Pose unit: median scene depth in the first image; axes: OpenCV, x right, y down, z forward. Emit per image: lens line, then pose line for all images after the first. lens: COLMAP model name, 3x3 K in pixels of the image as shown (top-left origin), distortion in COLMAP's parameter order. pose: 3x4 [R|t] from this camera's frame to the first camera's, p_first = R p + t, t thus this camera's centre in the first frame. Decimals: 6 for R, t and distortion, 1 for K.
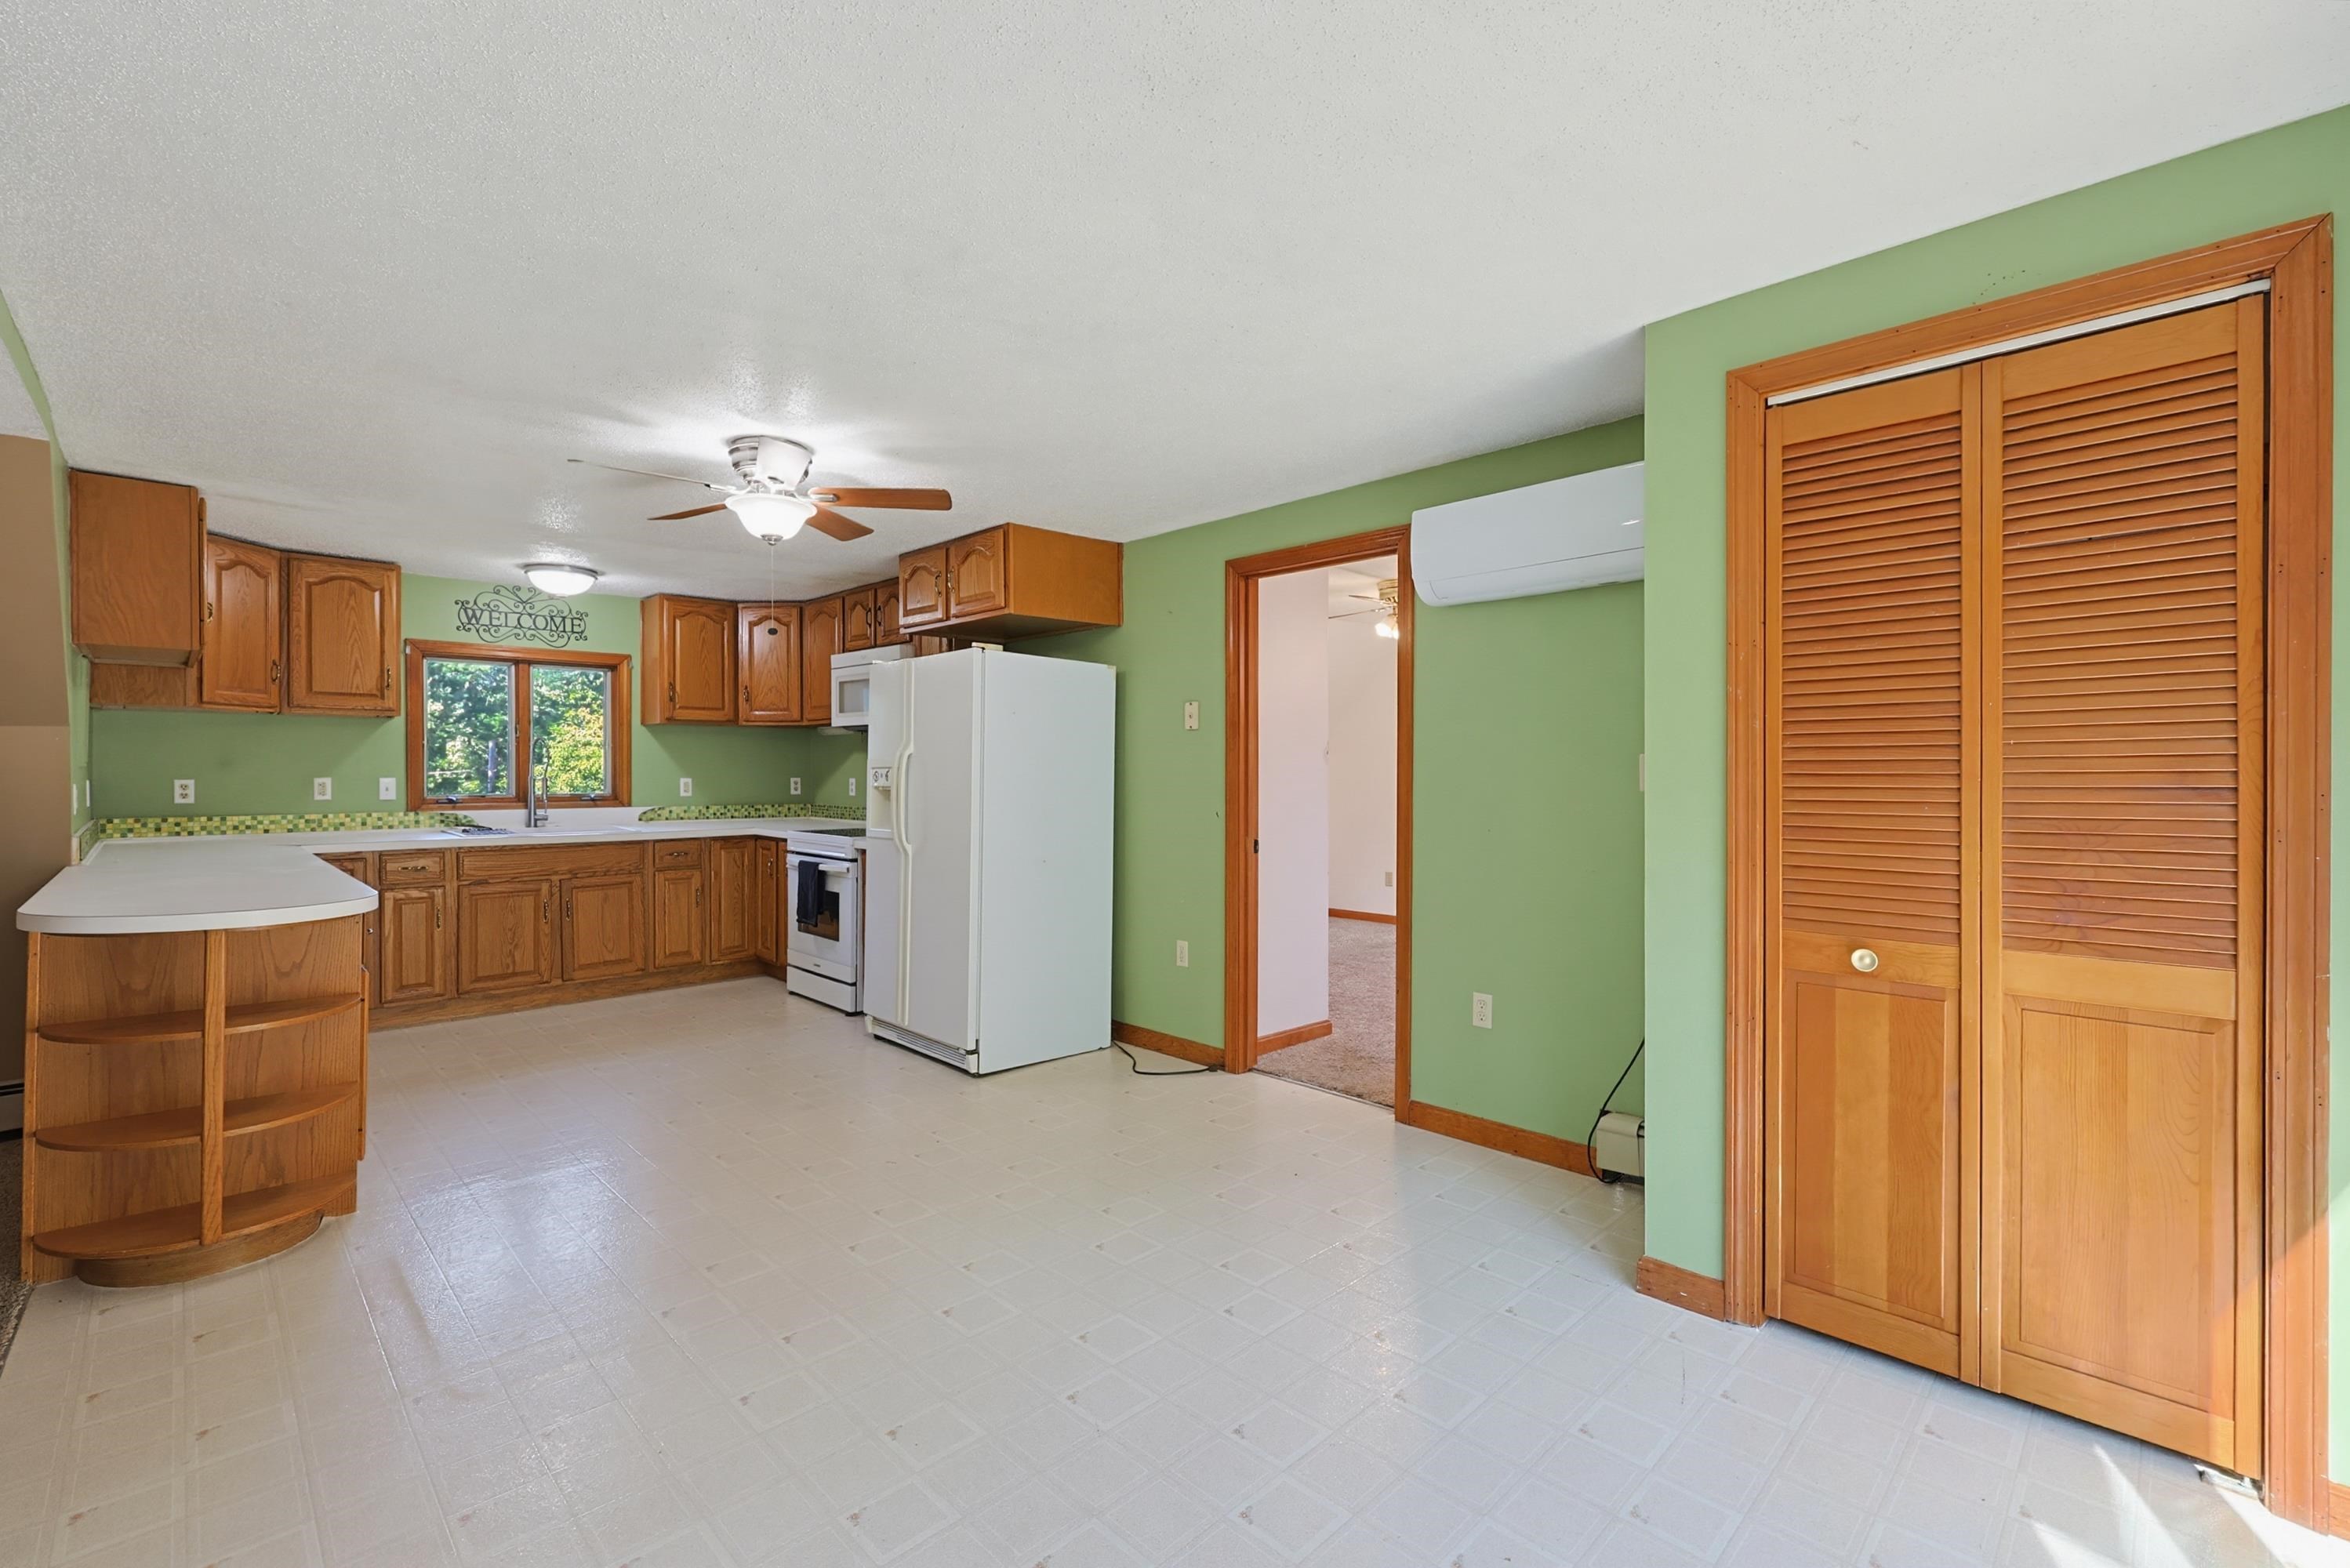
lens RADIAL K [[1031.4, 0, 1187.5], [0, 1031.4, 778.6], [0, 0, 1]] dist [0.001906, 0.000063]
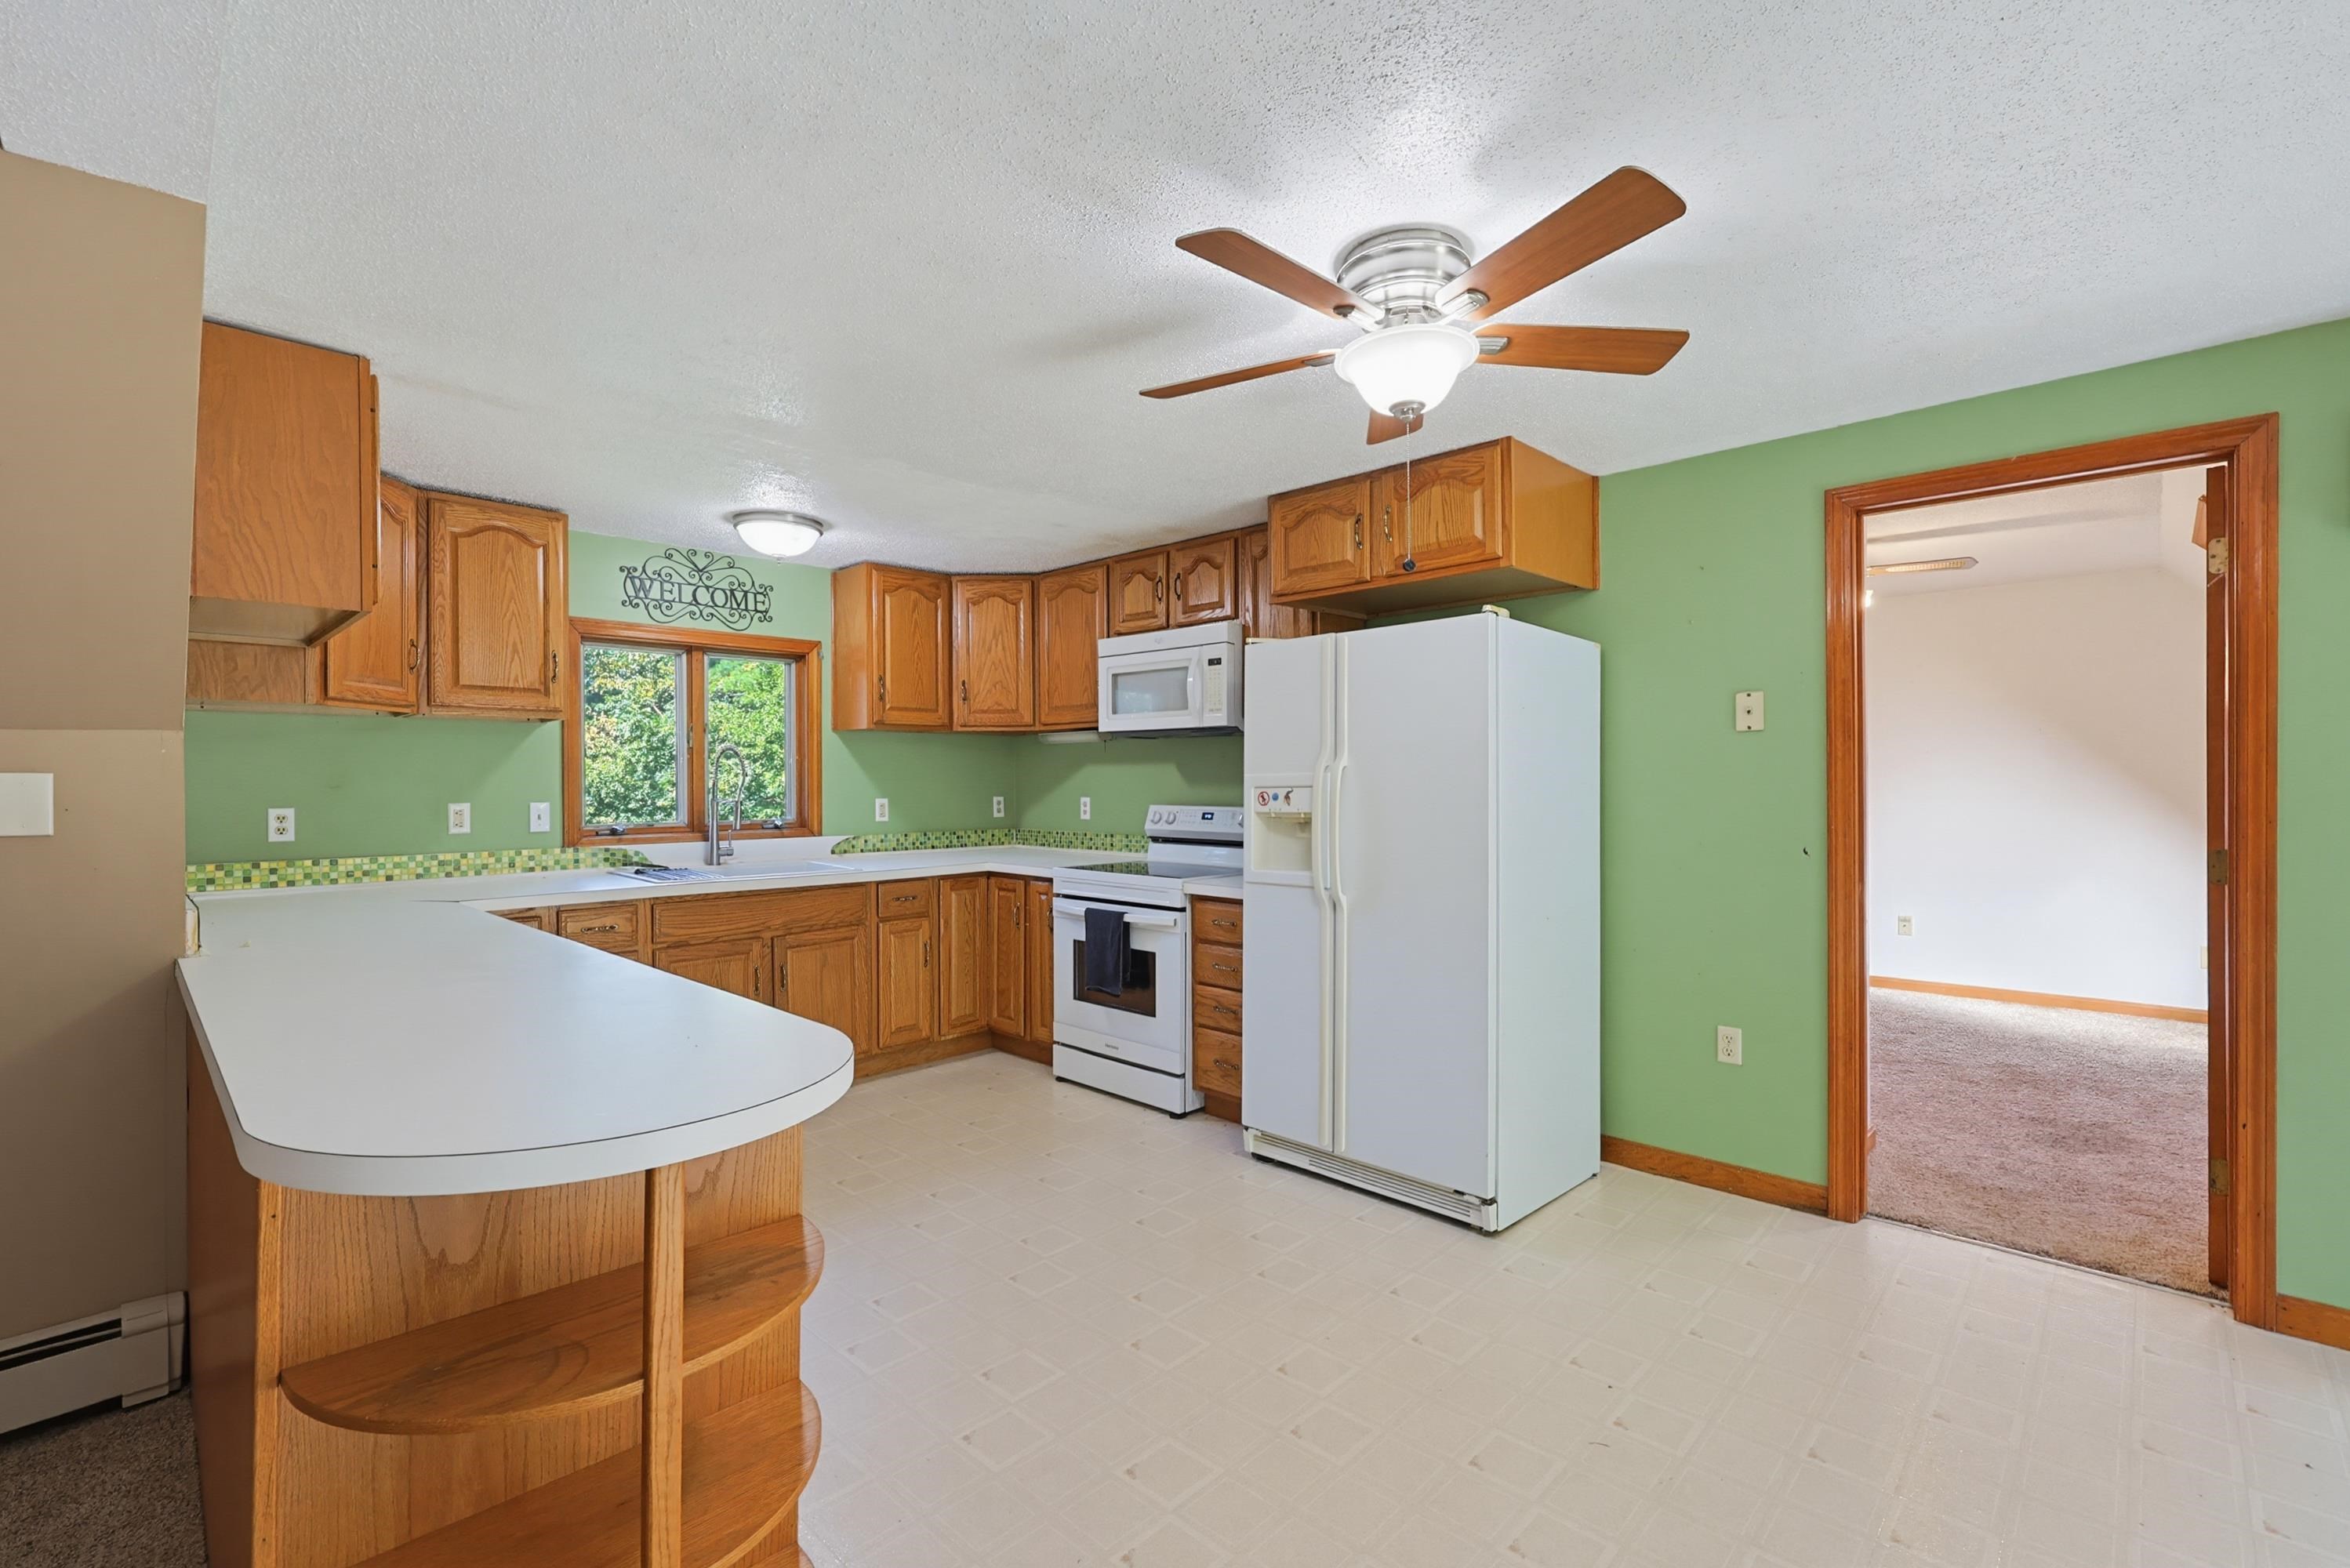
lens RADIAL K [[1028.8, 0, 1175.0], [0, 1028.8, 784.0], [0, 0, 1]] dist [0.000693, -0.000229]
pose [[0.999646, -0.005590, 0.026028, -0.346900], [0.005709, 0.999974, -0.004490, -0.008362], [-0.026002, 0.004637, 0.999651, 0.254758]]
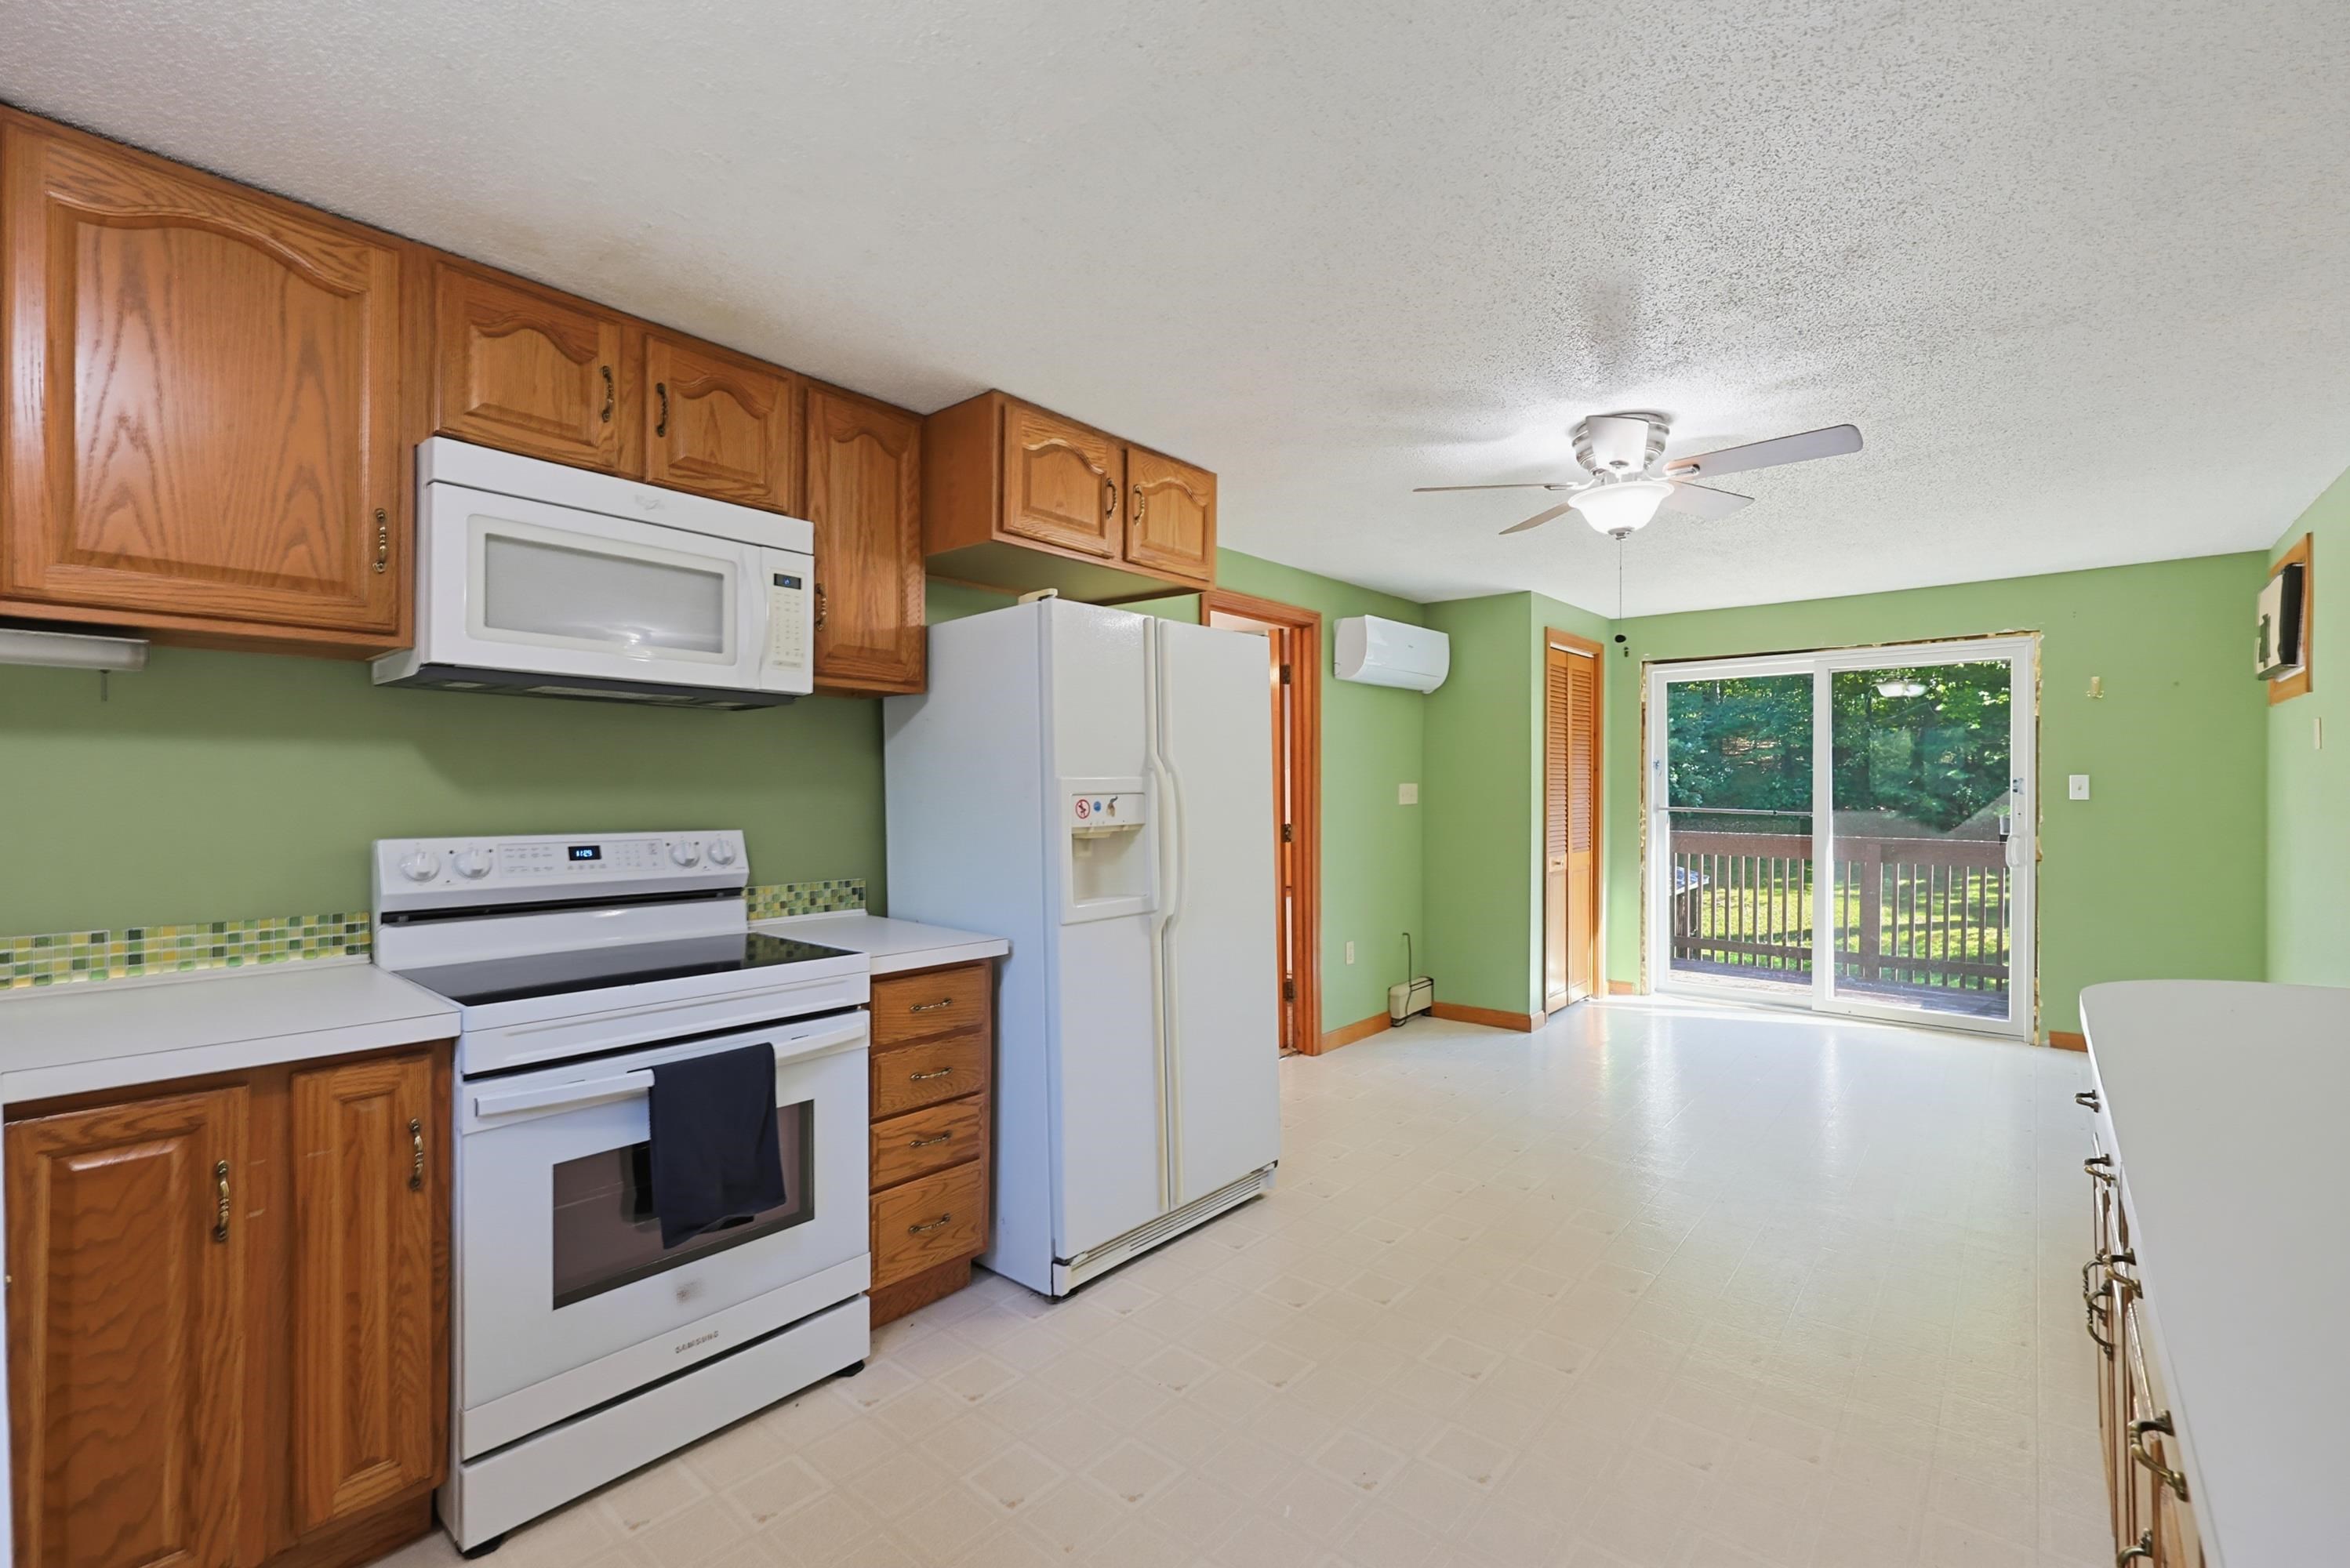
lens RADIAL K [[1013.0, 0, 1188.5], [0, 1013.0, 776.5], [0, 0, 1]] dist [-0.000202, 0.000293]
pose [[-0.099535, 0.010121, 0.994983, -0.766617], [0.005594, 0.999938, -0.009612, -0.012424], [-0.995018, 0.004609, -0.099586, 0.908636]]
